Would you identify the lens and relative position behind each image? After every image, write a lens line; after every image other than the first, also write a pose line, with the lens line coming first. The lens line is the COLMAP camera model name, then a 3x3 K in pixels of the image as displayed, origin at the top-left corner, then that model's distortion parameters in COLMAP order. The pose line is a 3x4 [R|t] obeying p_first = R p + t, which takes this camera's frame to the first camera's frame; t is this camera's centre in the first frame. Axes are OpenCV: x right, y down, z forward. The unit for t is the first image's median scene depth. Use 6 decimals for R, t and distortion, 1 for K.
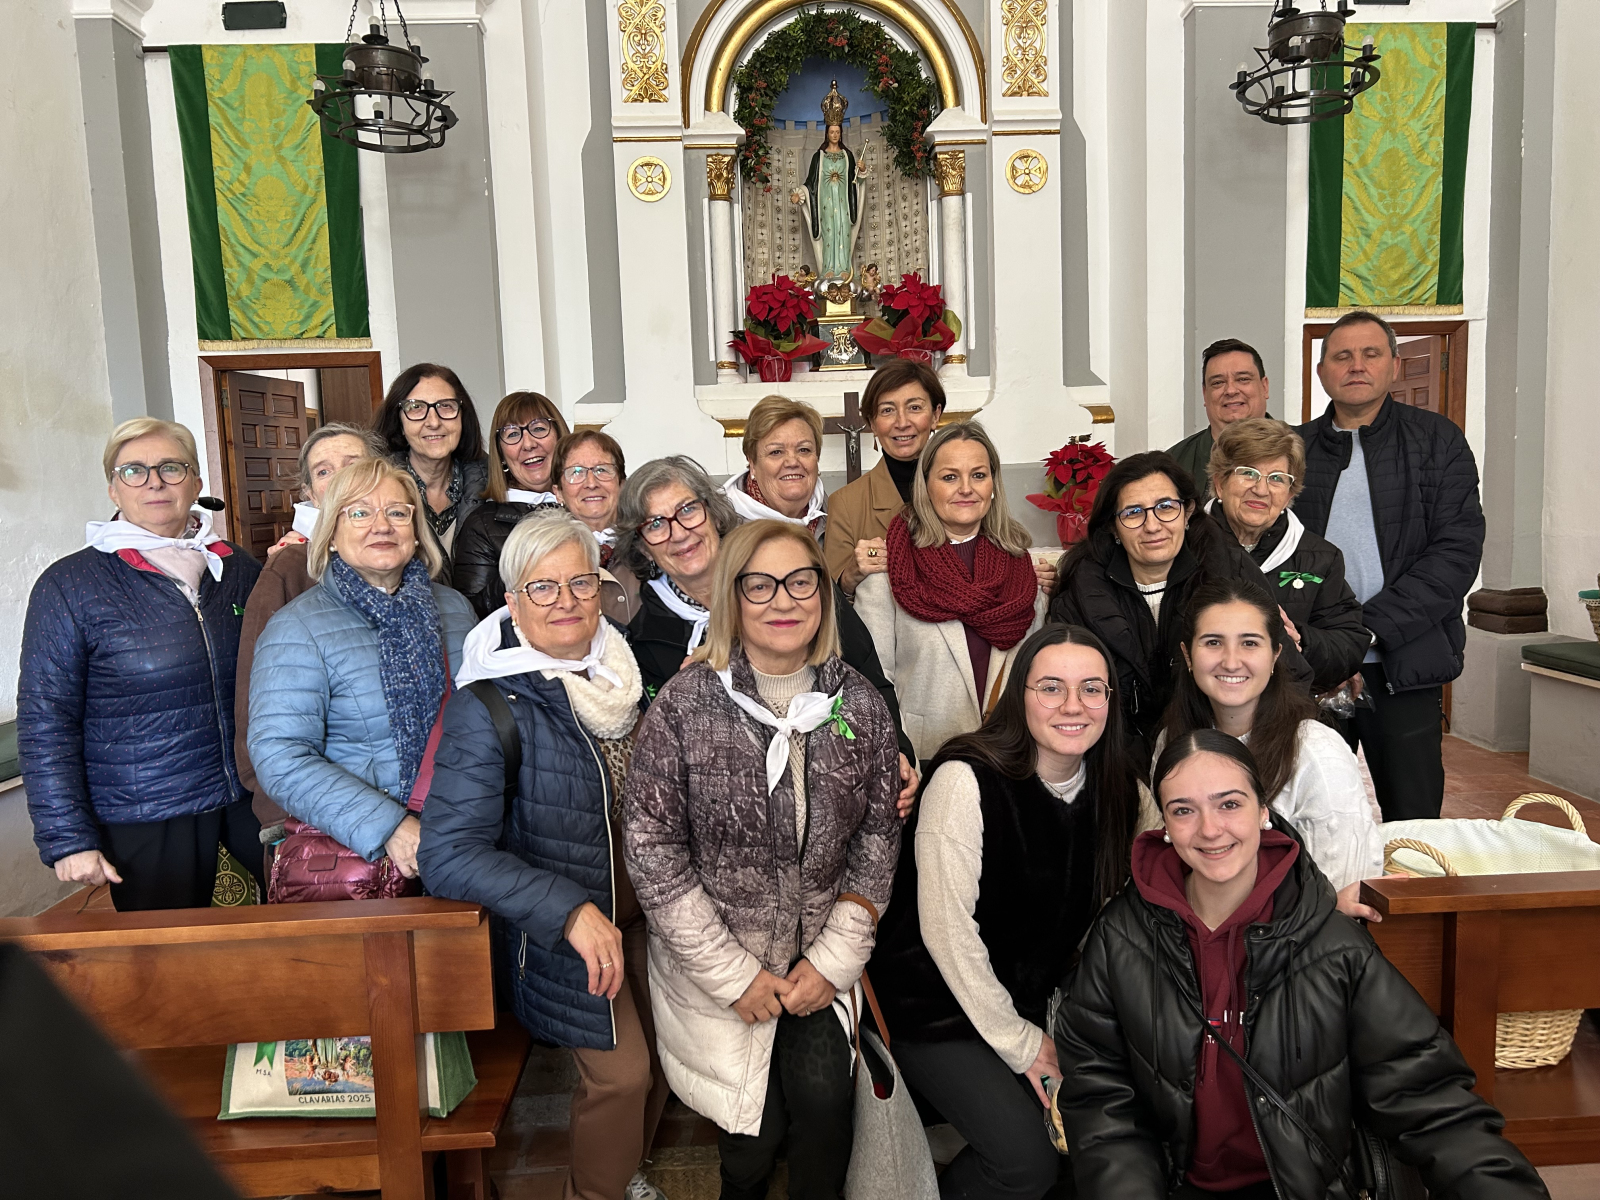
lens RADIAL K [[1241.4, 0, 800.9], [0, 1241.4, 628.8], [0, 0, 1]] dist [0.041904, -0.042340]
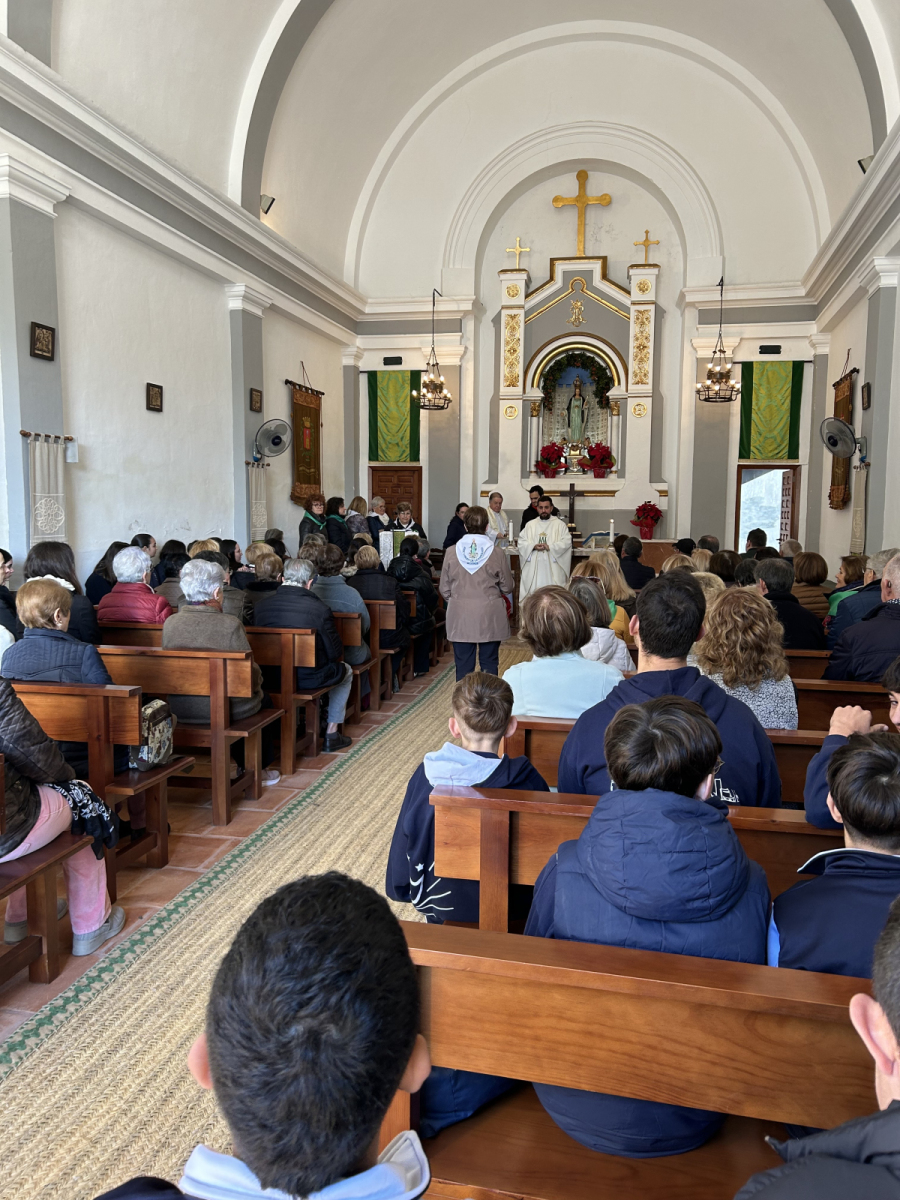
lens RADIAL K [[926.5, 0, 451.3], [0, 926.5, 601.0], [0, 0, 1]] dist [0.074856, -0.088779]
pose [[0.972220, 0.065539, -0.224705, 0.284844], [-0.067608, 0.997711, -0.001515, 0.118268], [0.224091, 0.016665, 0.974426, -1.270173]]
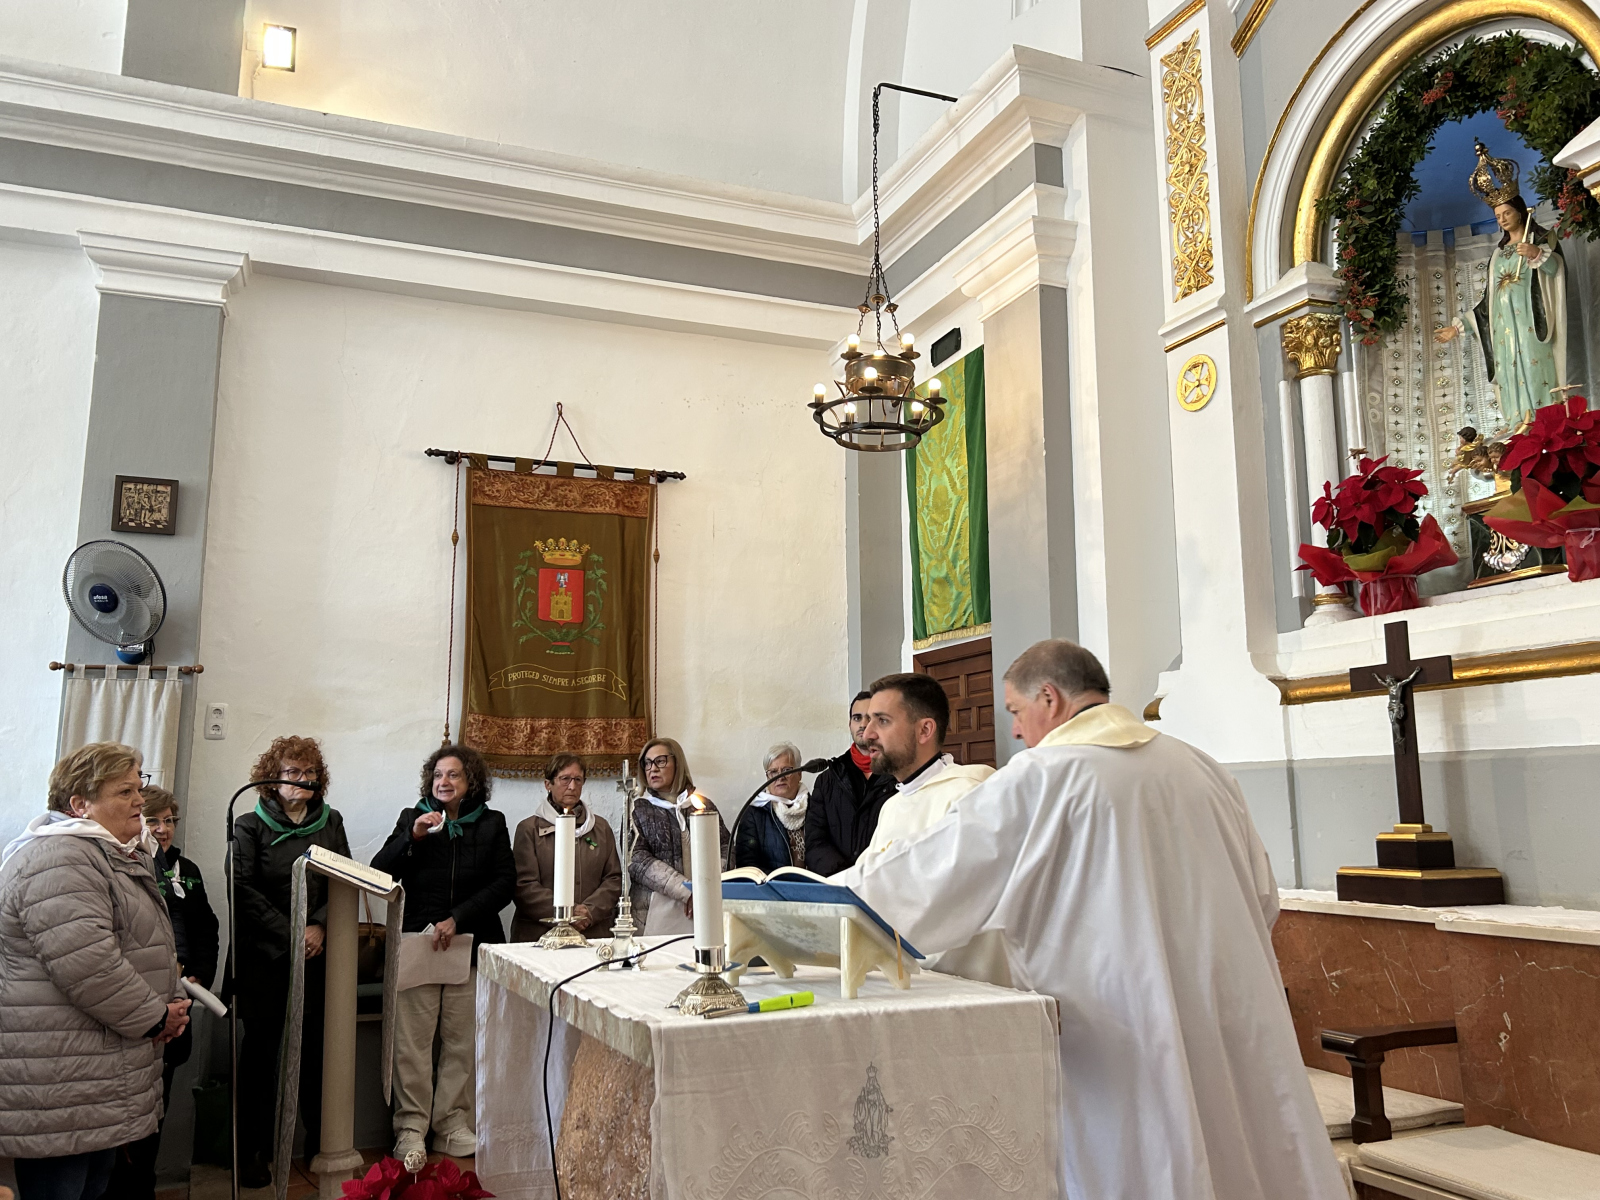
lens RADIAL K [[1263.6, 0, 810.7], [0, 1263.6, 606.1], [0, 0, 1]] dist [0.049145, -0.060217]
pose [[0.351396, -0.115170, -0.929116, 0.524961], [-0.104143, 0.981437, -0.161043, -0.072048], [0.930417, 0.153351, 0.332879, 0.542627]]
